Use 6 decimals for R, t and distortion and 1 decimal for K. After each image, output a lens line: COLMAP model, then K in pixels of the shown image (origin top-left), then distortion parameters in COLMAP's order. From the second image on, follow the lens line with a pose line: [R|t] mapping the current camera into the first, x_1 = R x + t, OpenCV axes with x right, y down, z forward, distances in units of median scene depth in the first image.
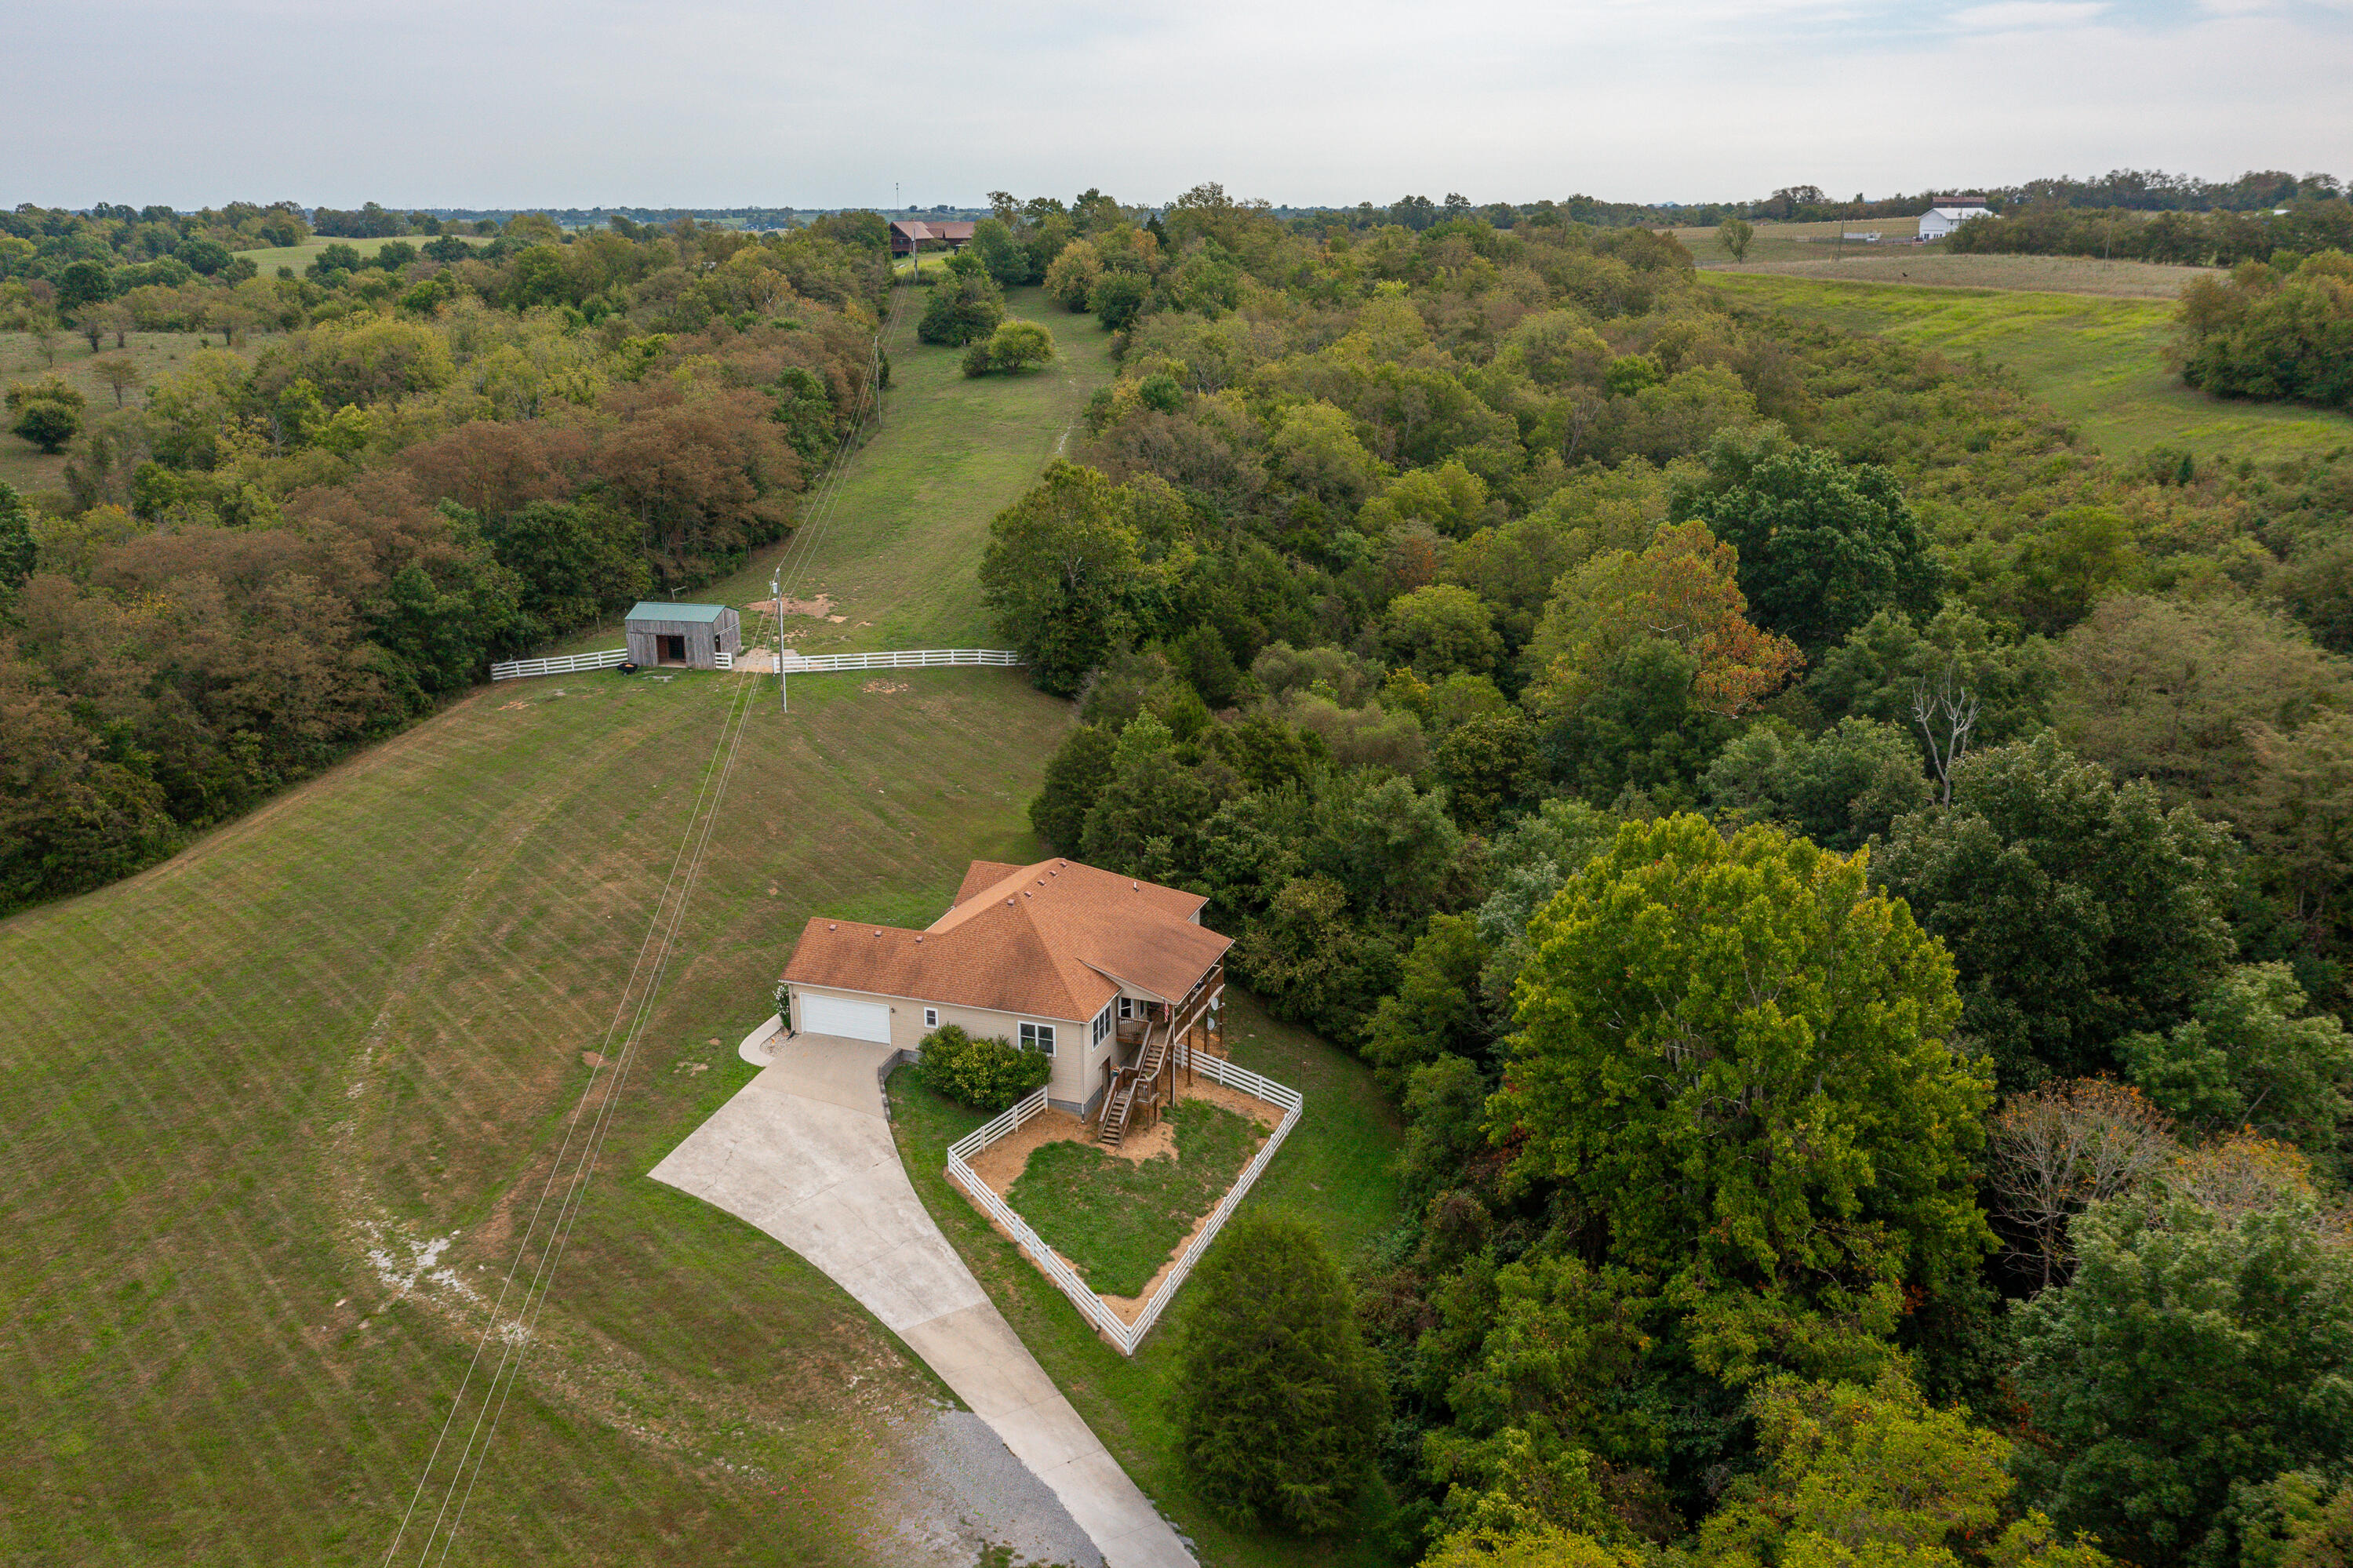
lens RADIAL K [[1877.8, 0, 1176.5], [0, 1877.8, 784.0], [0, 0, 1]] dist [0.006164, 0.005831]
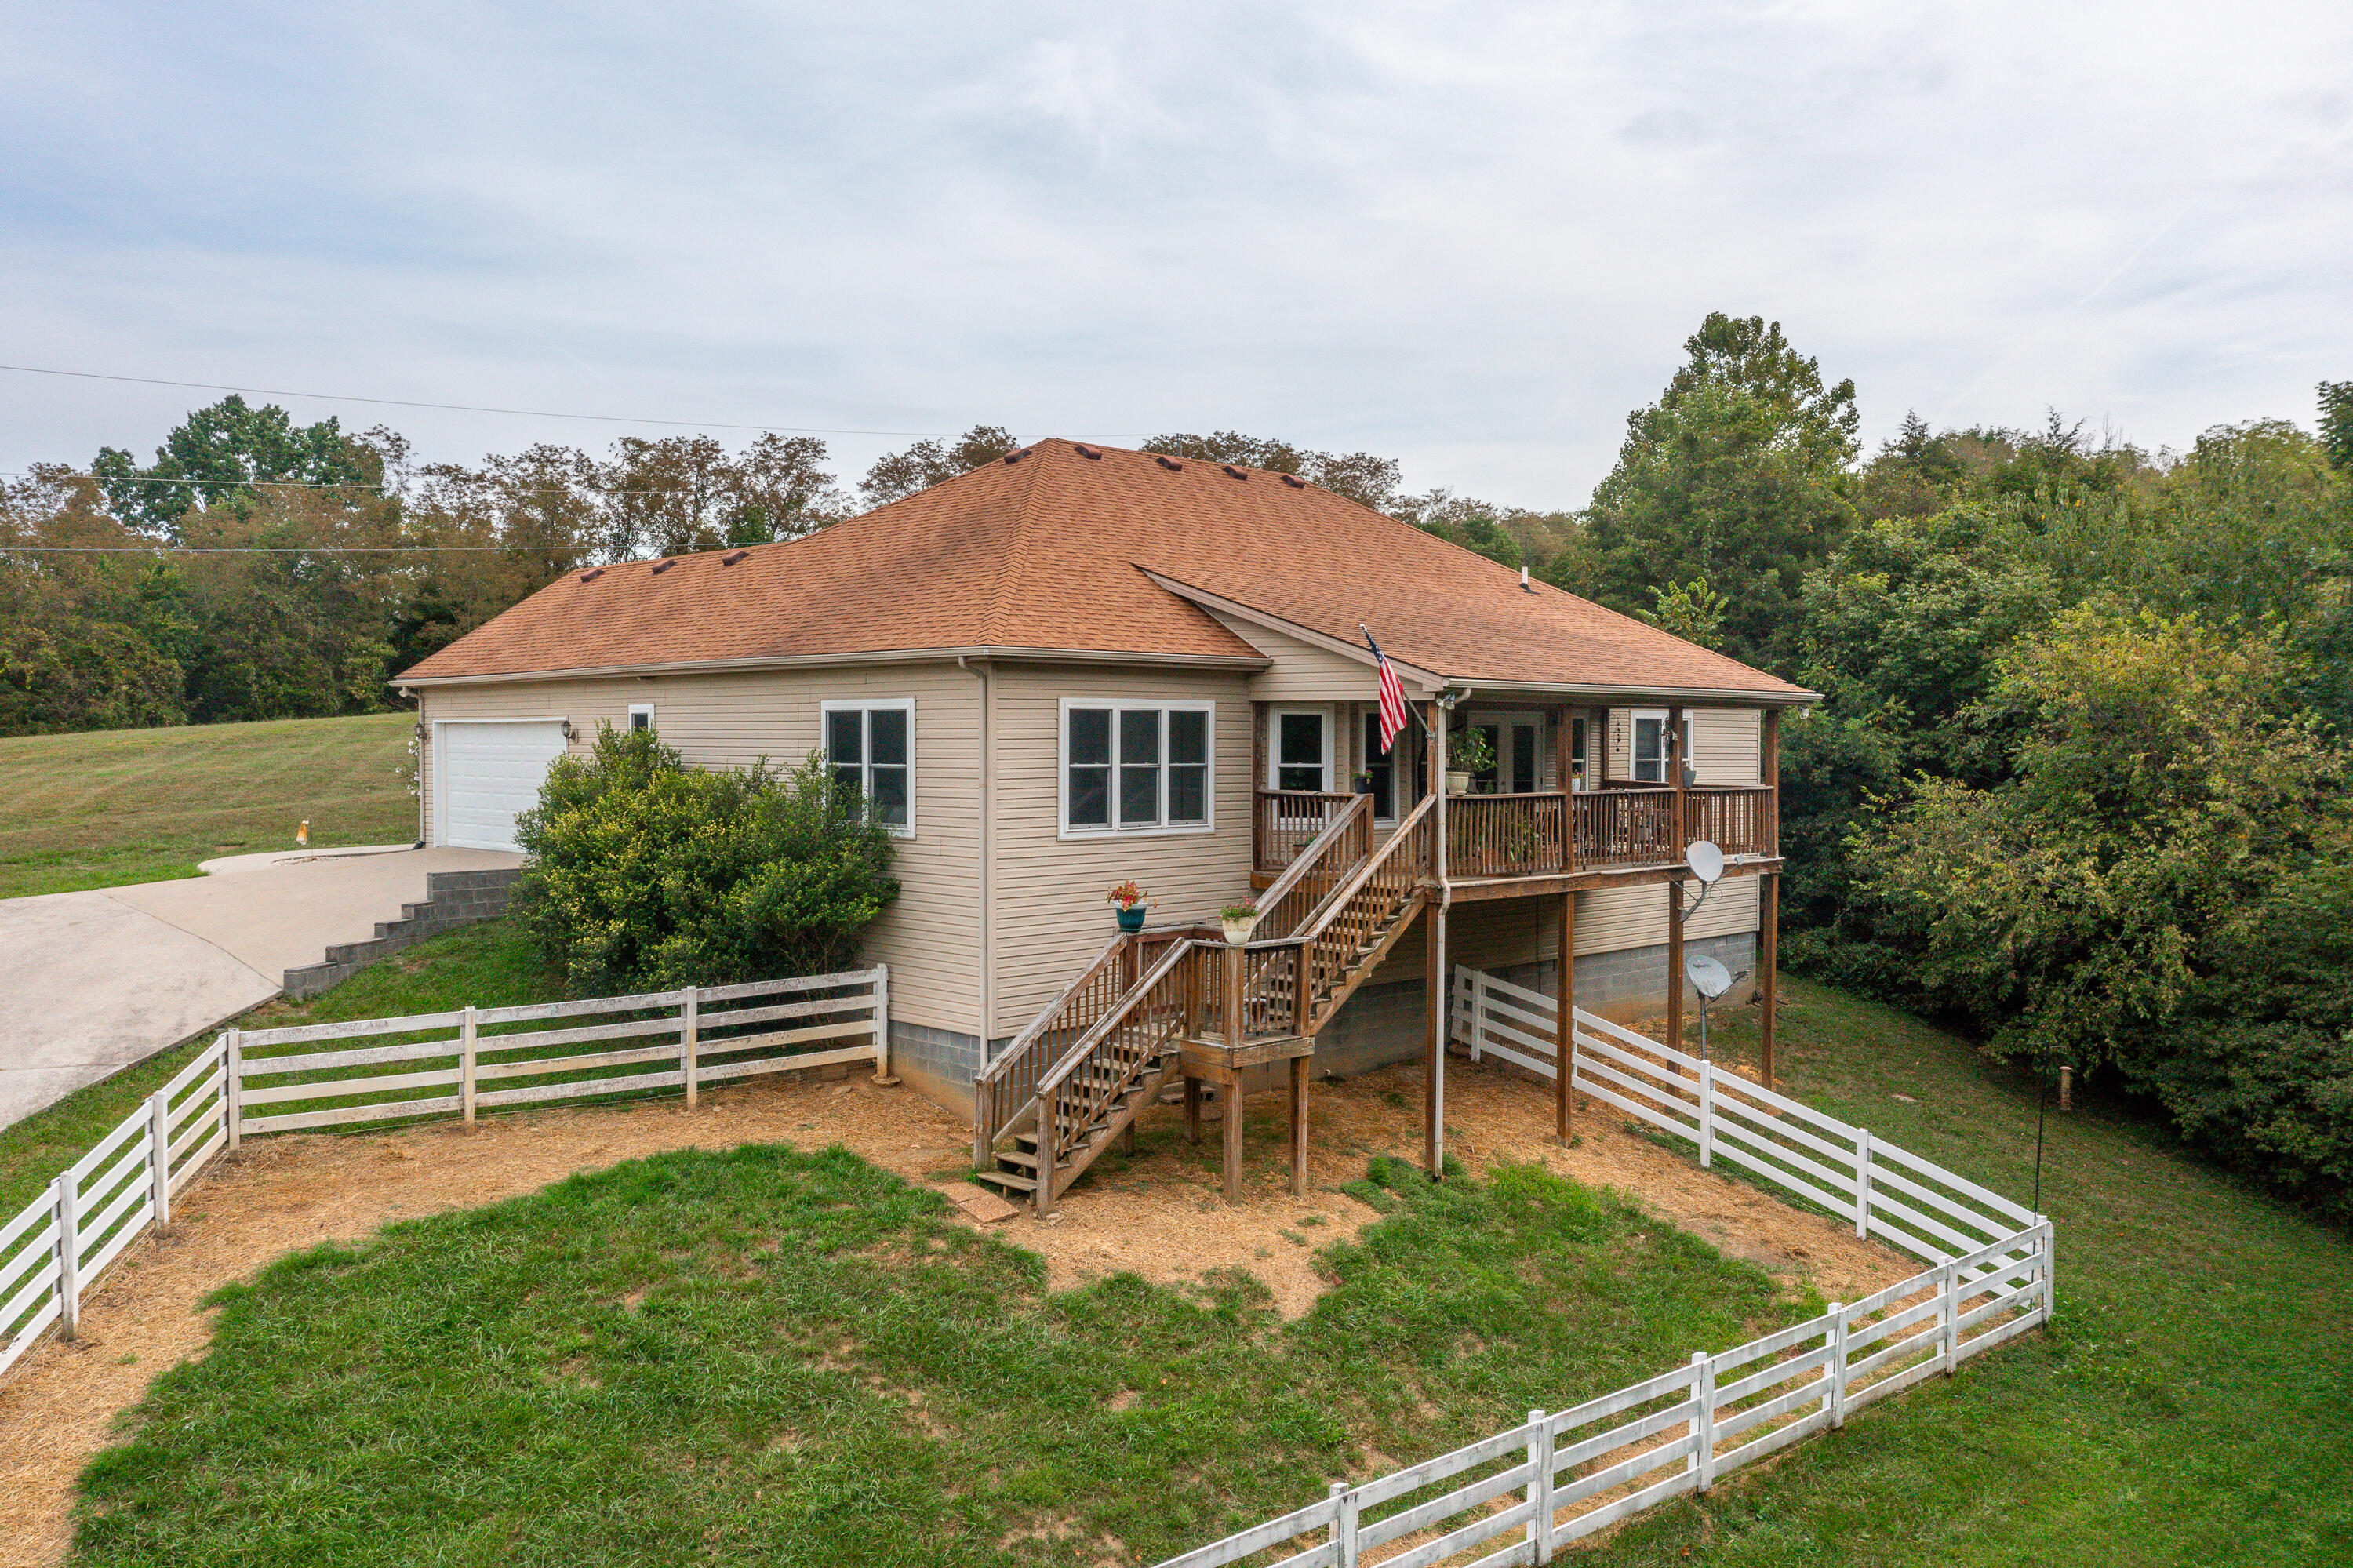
lens RADIAL K [[1928.1, 0, 1157.6], [0, 1928.1, 726.4], [0, 0, 1]] dist [-0.007070, 0.004827]
pose [[0.895165, 0.007260, -0.445675, 0.067934], [-0.128678, 0.961506, -0.242794, 0.165691], [0.426756, 0.274690, 0.861641, 0.693623]]
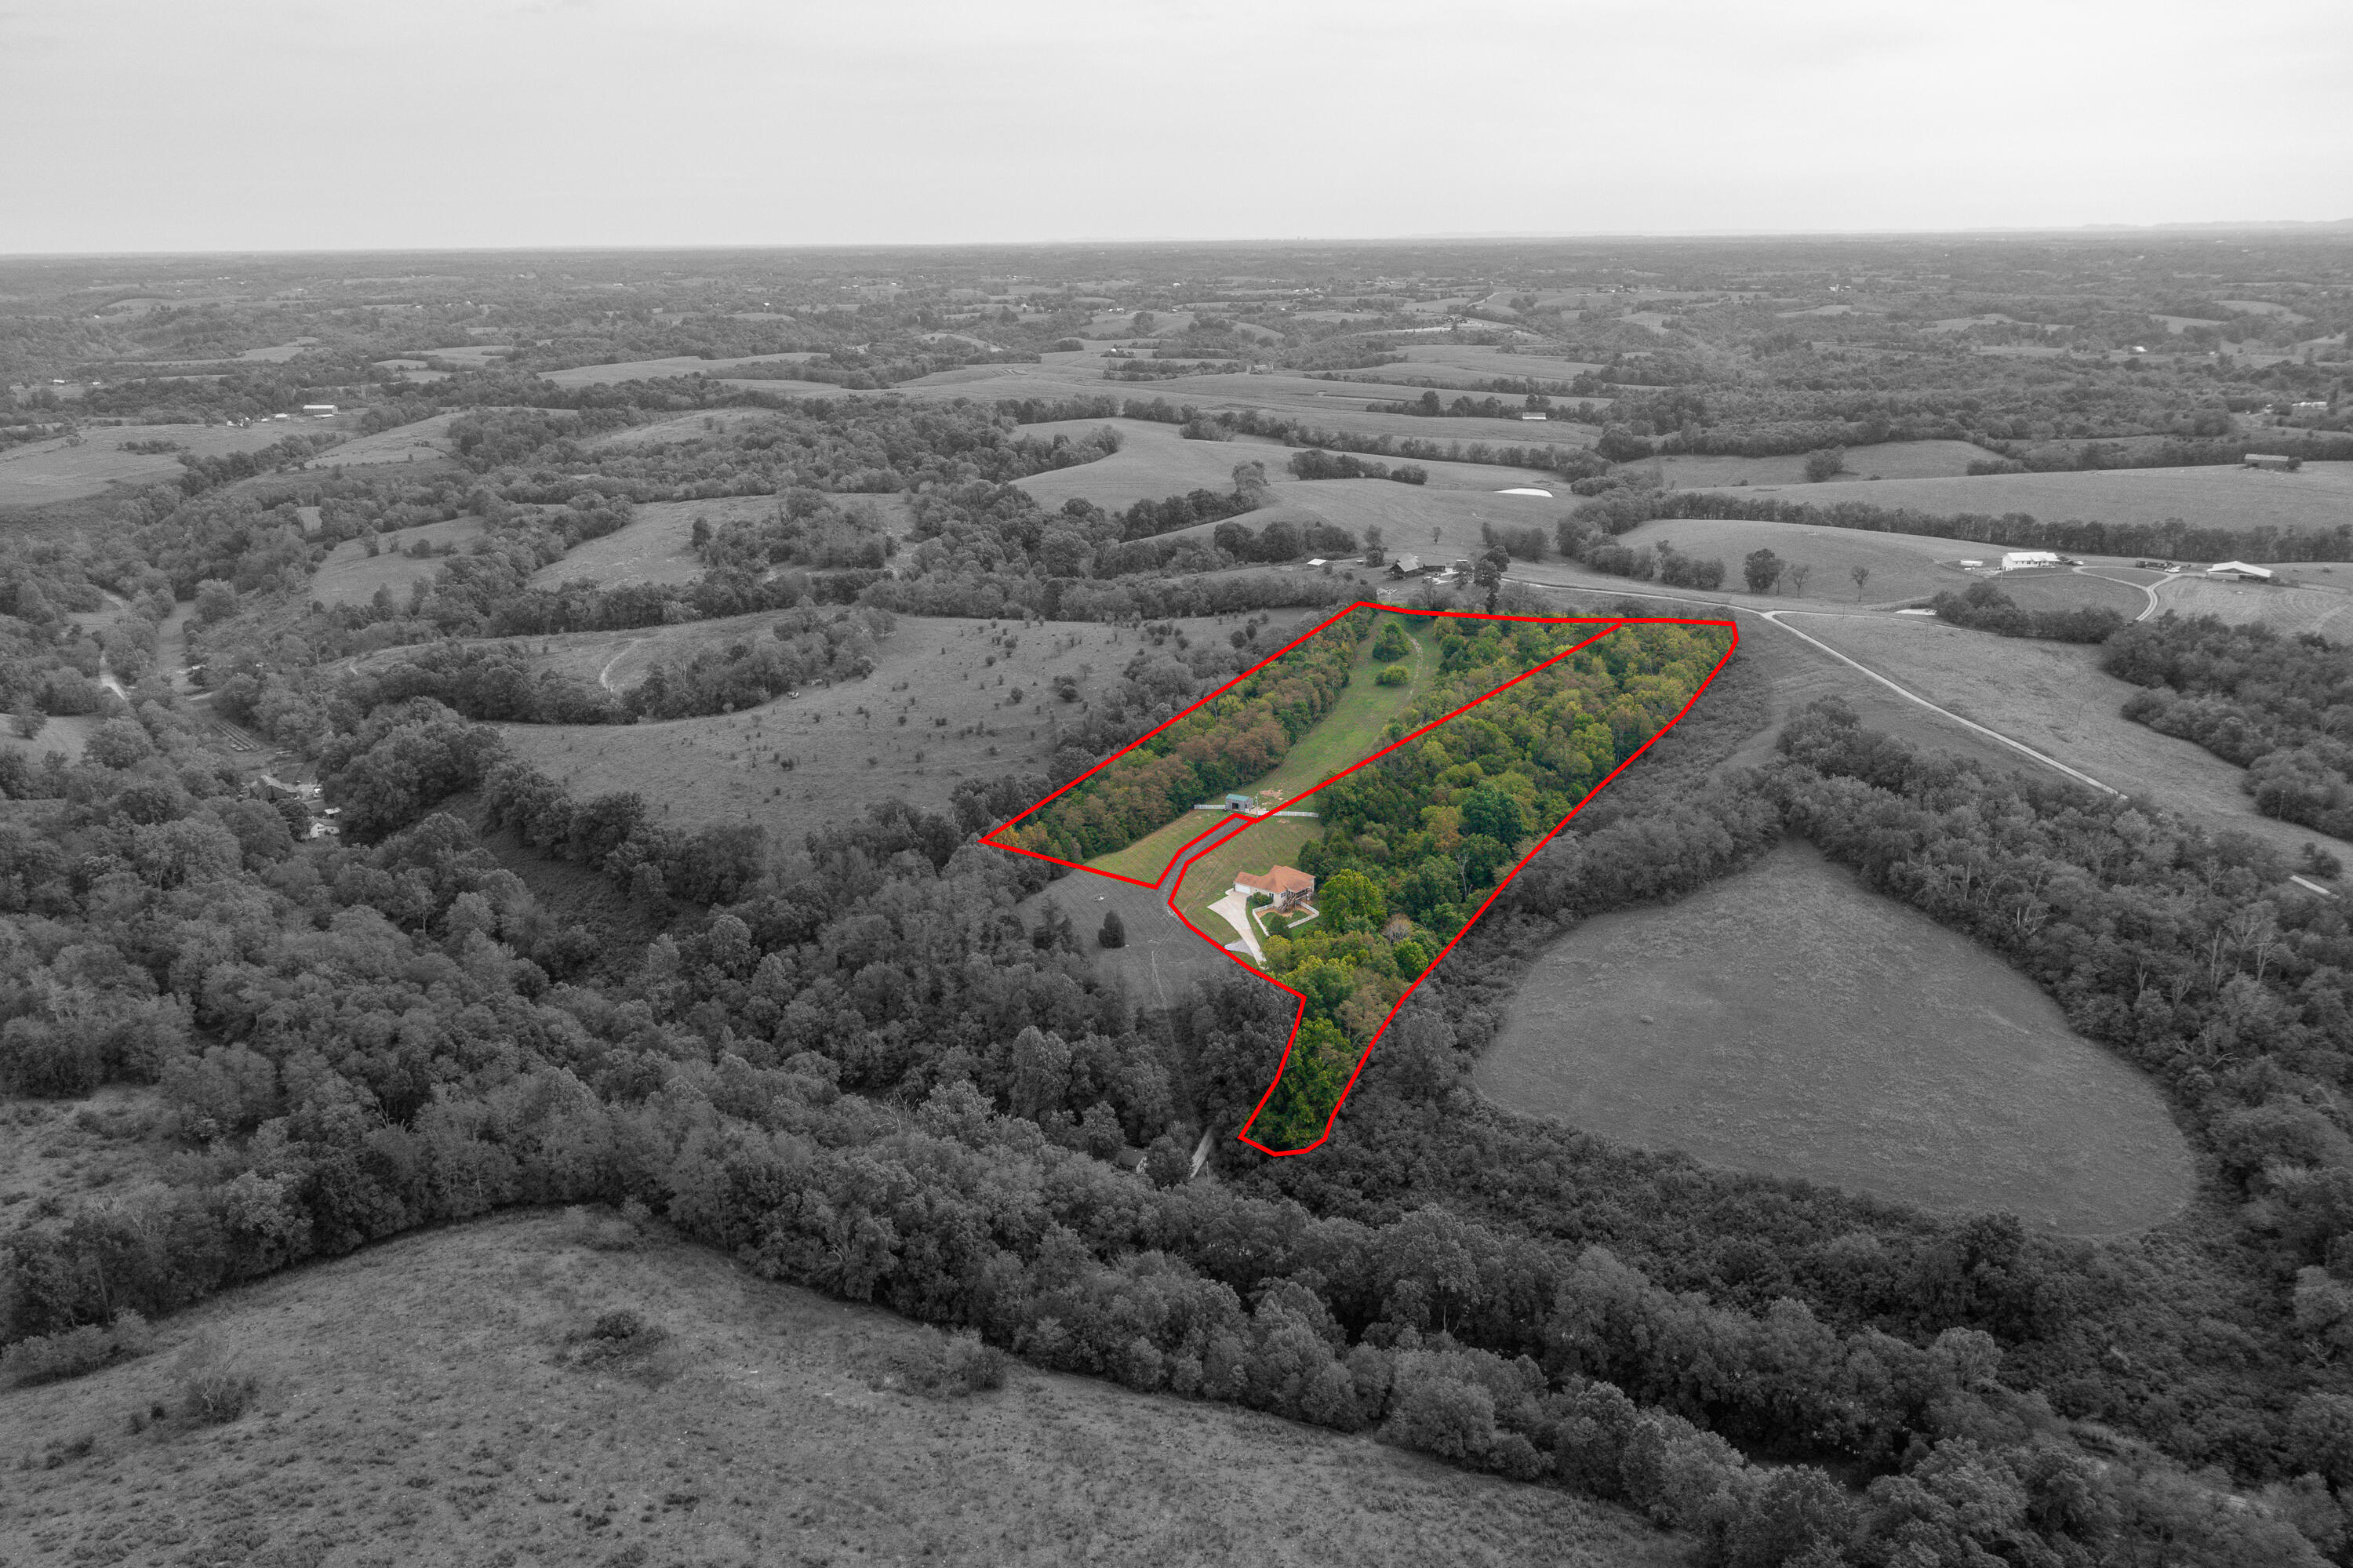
lens RADIAL K [[1877.8, 0, 1176.5], [0, 1877.8, 784.0], [0, 0, 1]] dist [0.006164, 0.005831]
pose [[0.932391, 0.095253, -0.348675, 1.501854], [-0.095171, 0.995309, 0.017409, -0.260081], [0.348698, 0.016951, 0.937082, -4.183748]]
